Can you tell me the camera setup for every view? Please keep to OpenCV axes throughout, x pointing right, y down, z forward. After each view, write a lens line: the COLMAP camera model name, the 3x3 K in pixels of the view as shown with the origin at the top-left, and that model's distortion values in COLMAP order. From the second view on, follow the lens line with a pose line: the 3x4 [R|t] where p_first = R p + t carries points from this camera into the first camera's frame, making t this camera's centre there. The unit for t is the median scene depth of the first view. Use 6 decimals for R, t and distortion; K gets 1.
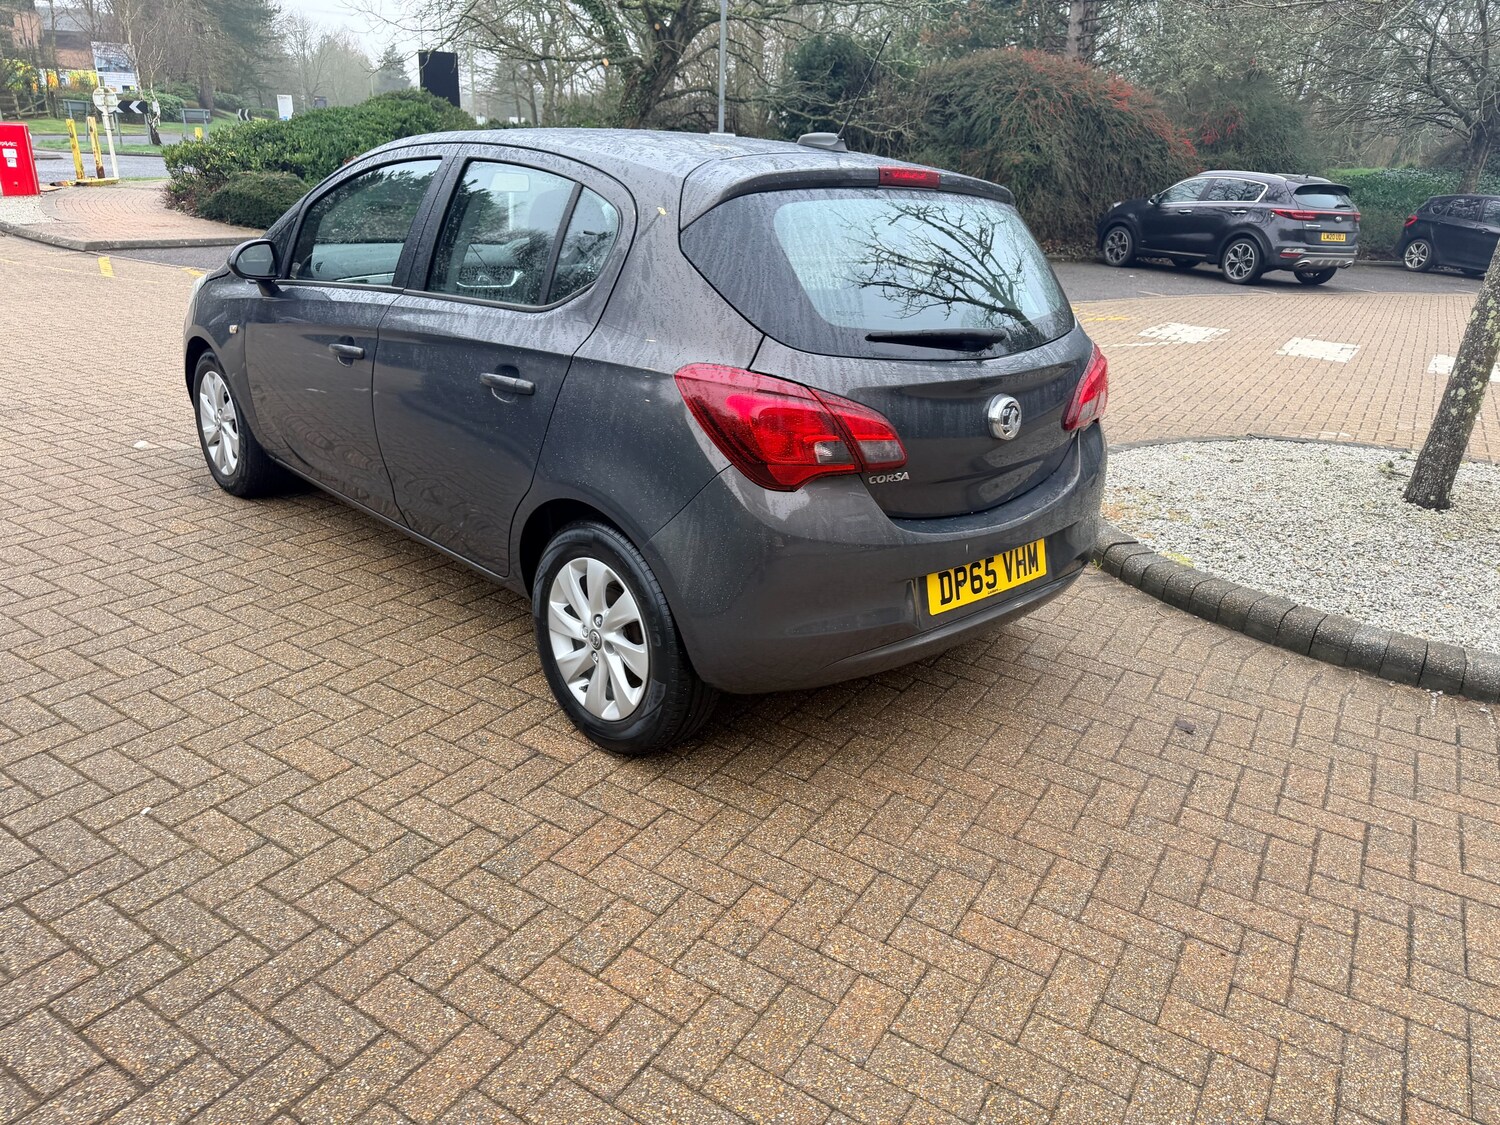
lens RADIAL K [[1048.1, 0, 760.0], [0, 1048.1, 564.6], [0, 0, 1]] dist [0.020366, -0.026409]
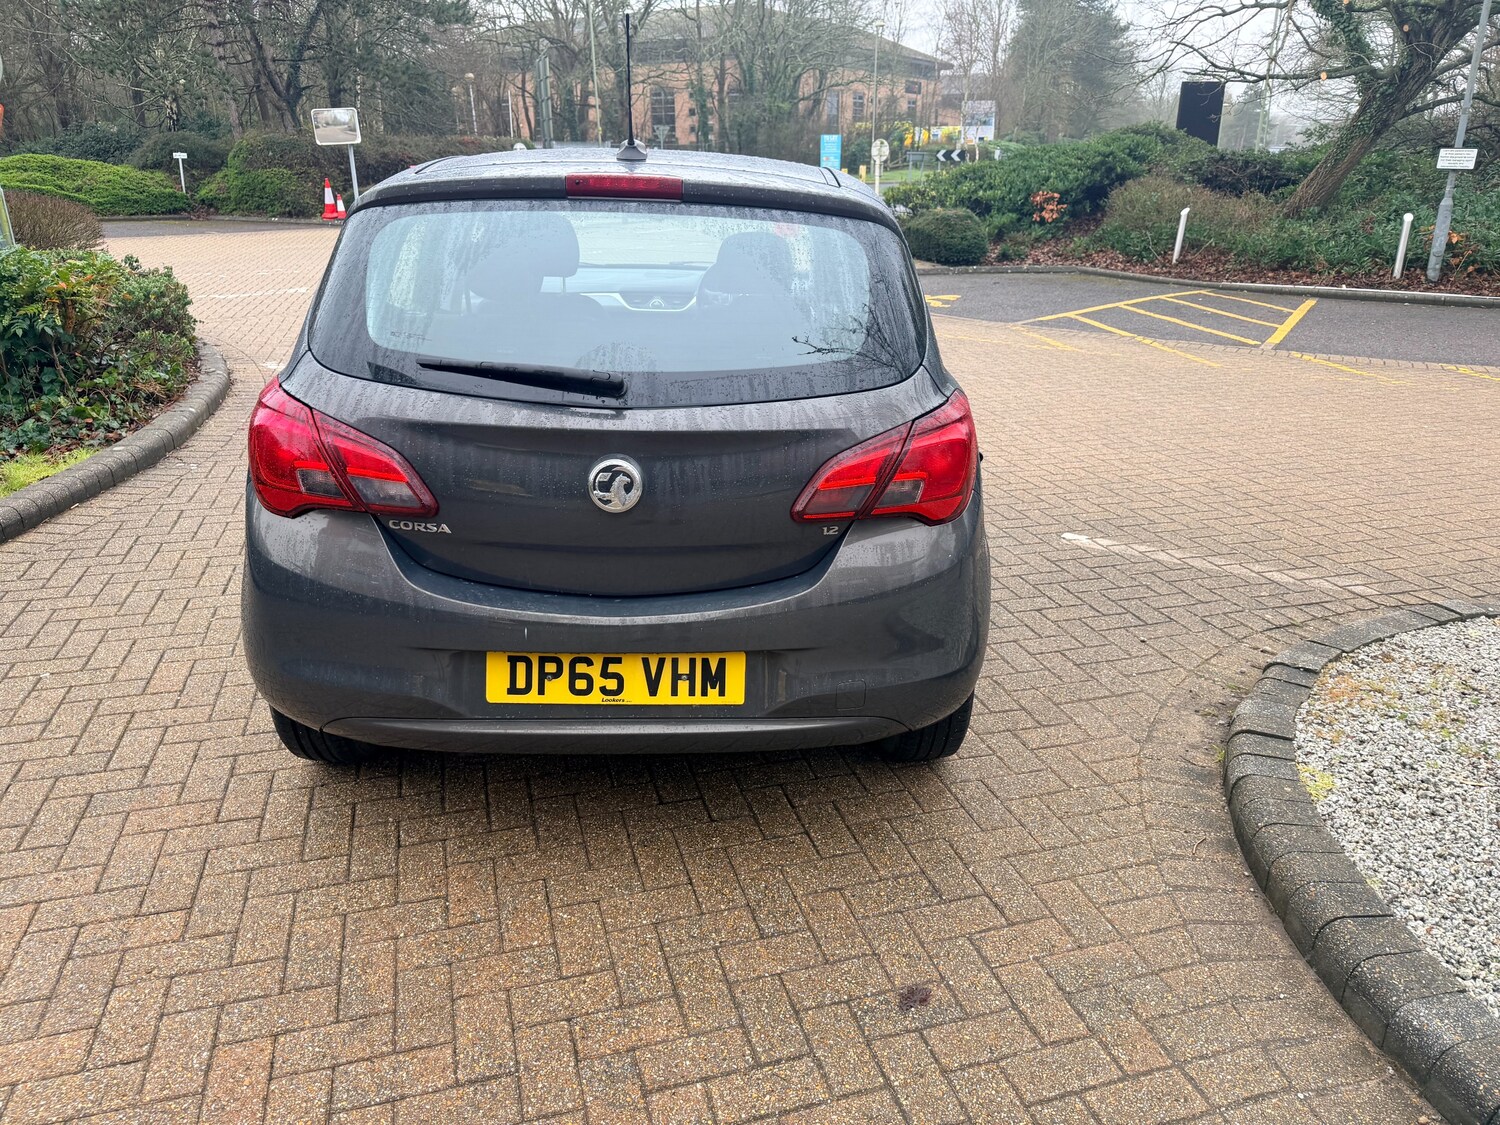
lens RADIAL K [[1078.0, 0, 778.4], [0, 1078.0, 538.6], [0, 0, 1]] dist [0.010929, -0.015206]
pose [[0.753126, 0.174210, -0.634392, 0.777644], [-0.212725, 0.976985, 0.015750, -0.127161], [0.622535, 0.123090, 0.772851, 0.423879]]
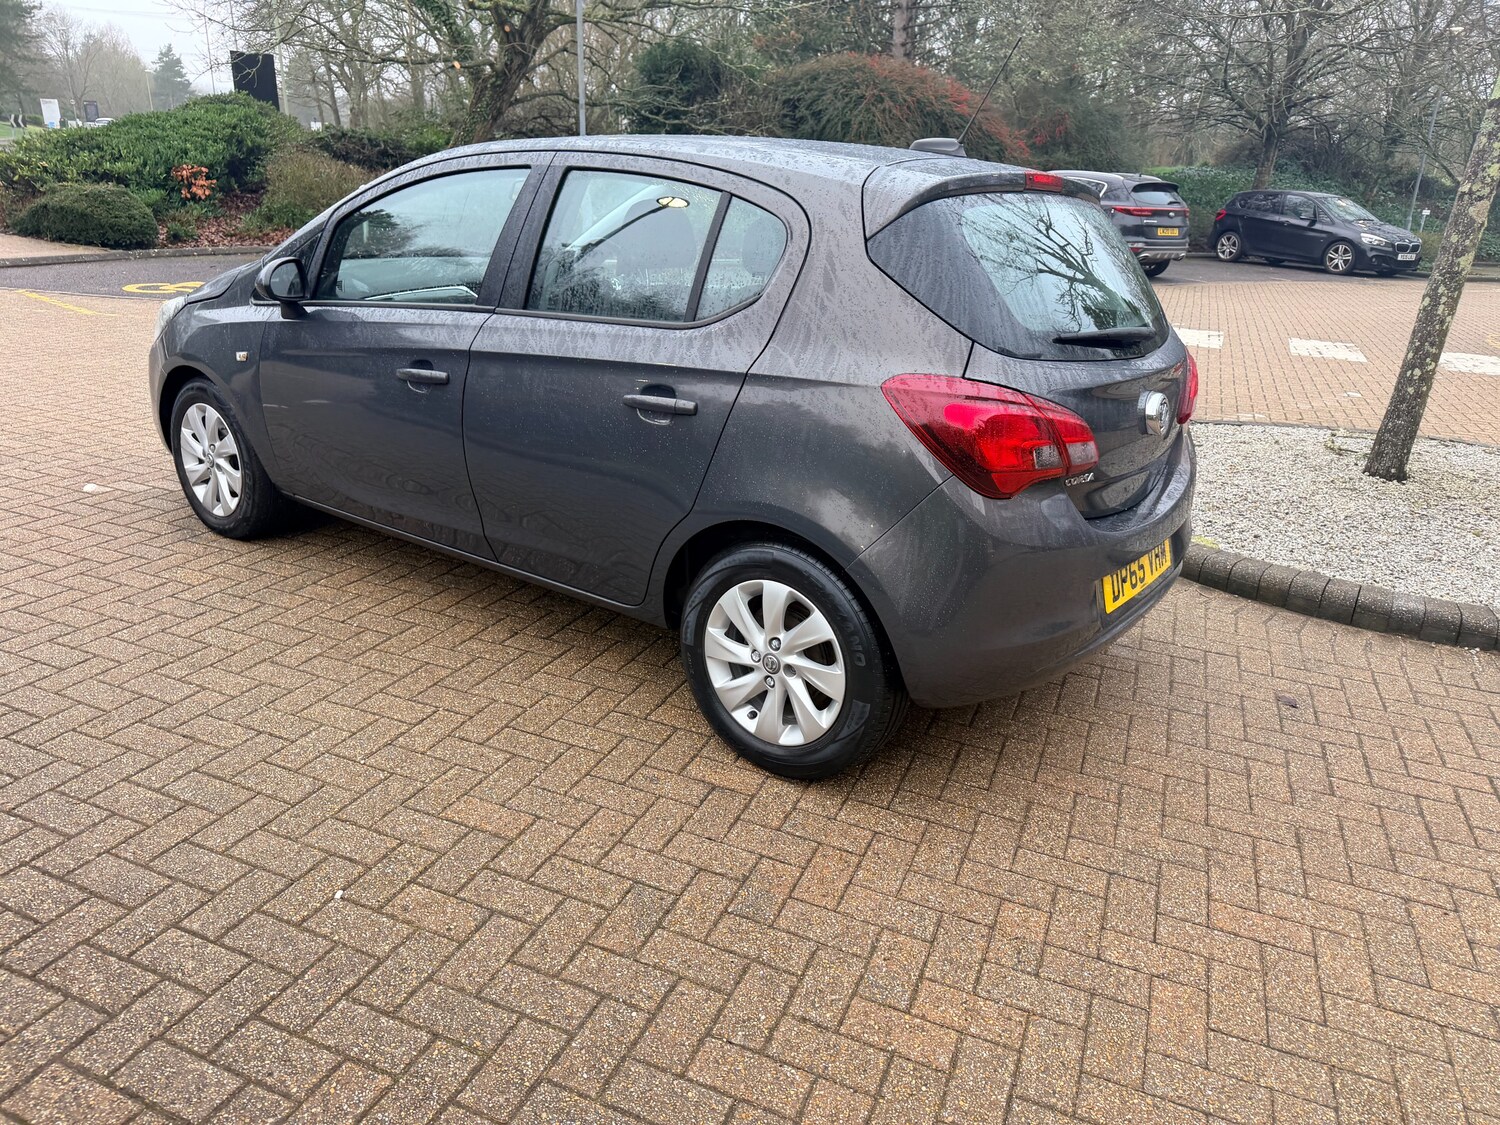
lens RADIAL K [[1048.1, 0, 752.3], [0, 1048.1, 565.6], [0, 0, 1]] dist [0.020366, -0.026409]
pose [[0.986349, -0.066952, 0.150445, -0.294486], [0.067280, 0.997730, 0.002918, -0.021561], [-0.150298, 0.007244, 0.988614, 0.045612]]
